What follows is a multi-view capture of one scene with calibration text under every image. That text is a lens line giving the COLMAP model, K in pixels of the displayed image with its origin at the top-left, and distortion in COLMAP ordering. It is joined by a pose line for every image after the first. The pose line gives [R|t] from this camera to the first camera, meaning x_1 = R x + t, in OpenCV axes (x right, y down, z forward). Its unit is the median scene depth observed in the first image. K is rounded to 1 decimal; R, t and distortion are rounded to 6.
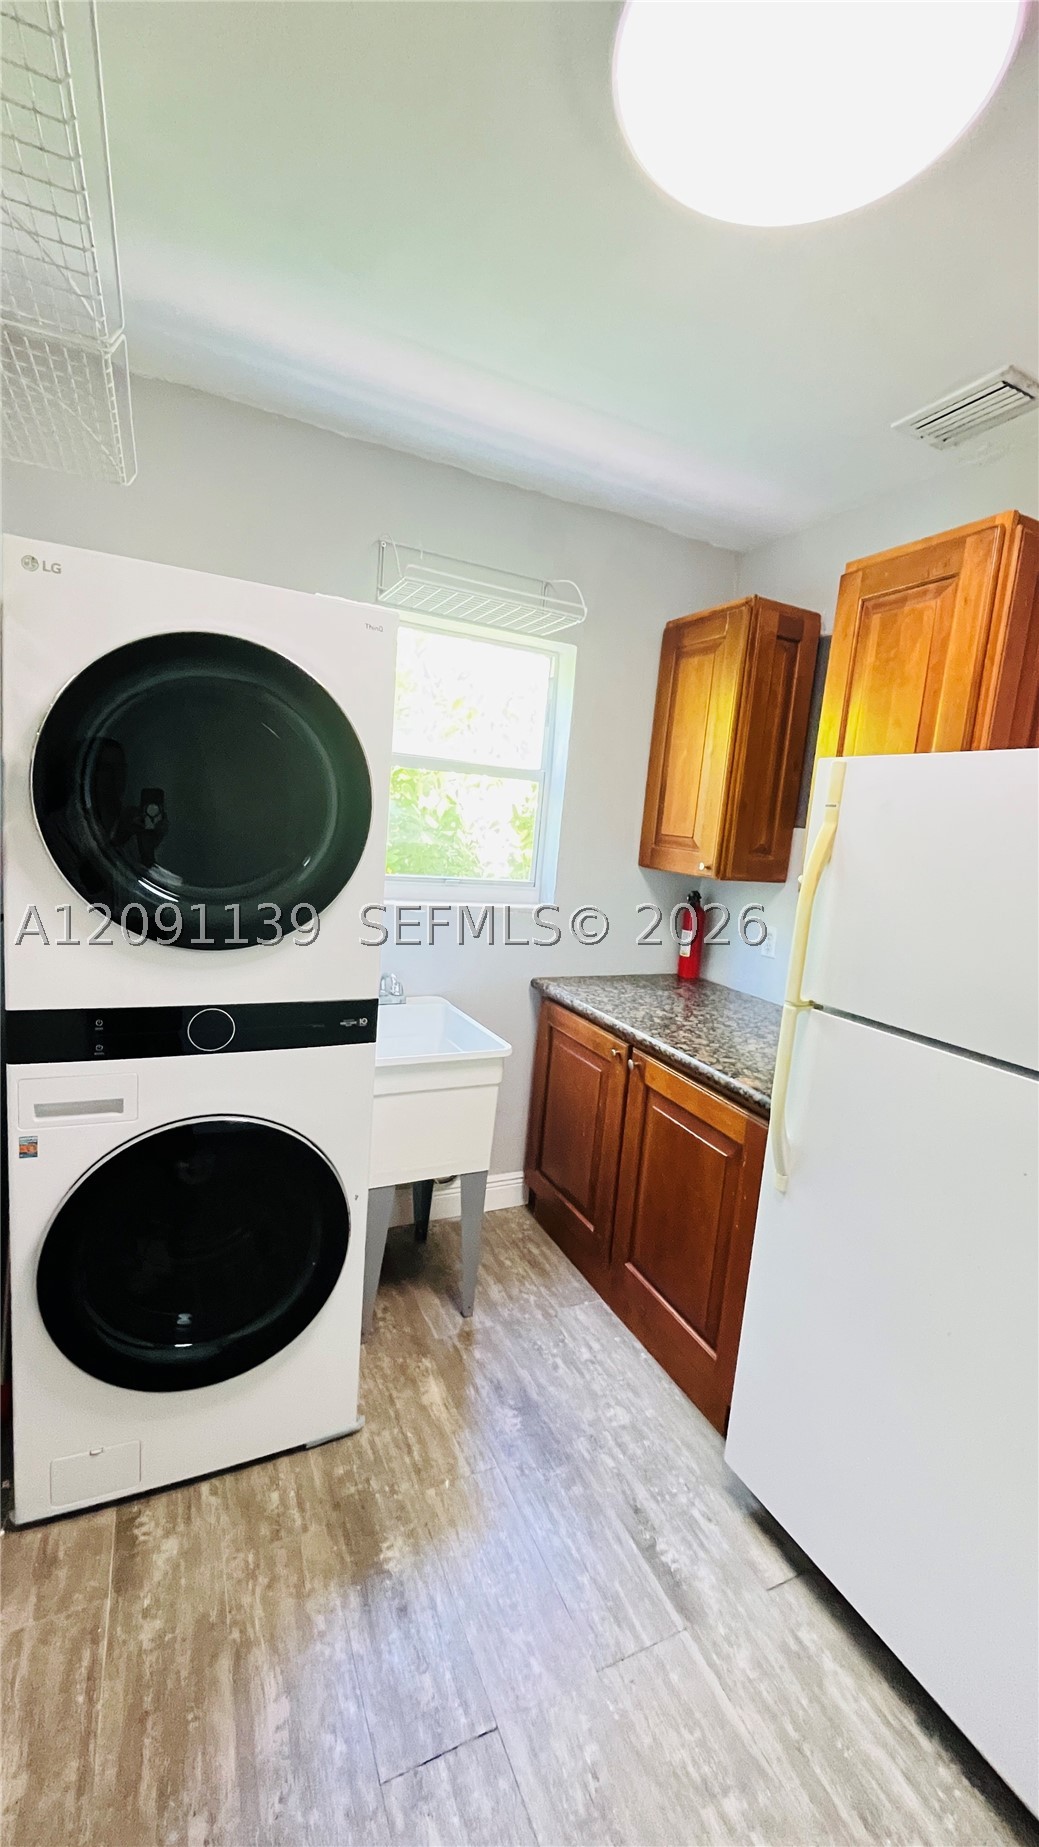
lens RADIAL K [[743.0, 0, 520.4], [0, 743.0, 924.2], [0, 0, 1]] dist [-0.003092, 0.000553]
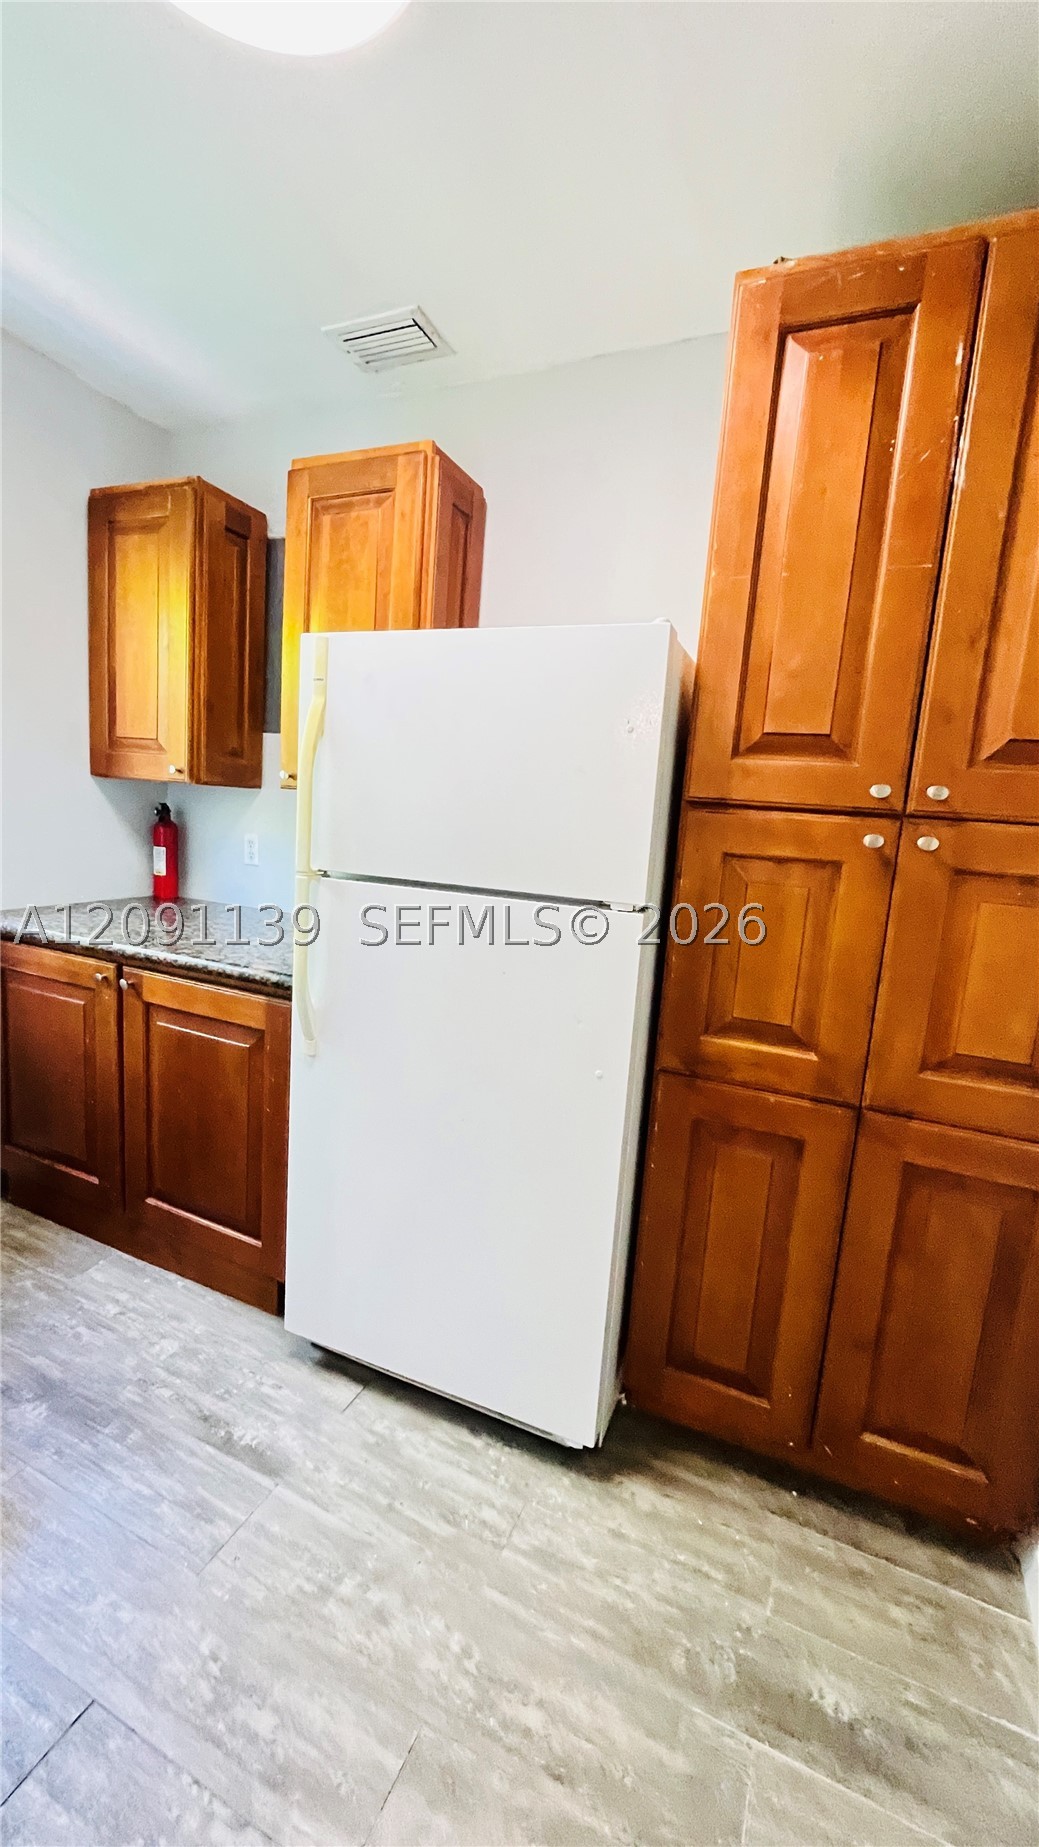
lens RADIAL K [[743.0, 0, 516.7], [0, 743.0, 922.8], [0, 0, 1]] dist [-0.003092, 0.000553]
pose [[0.758004, -0.125773, 0.640009, -0.064260], [0.083636, 0.991874, 0.095866, 0.079681], [-0.646866, -0.019139, 0.762364, 0.011016]]
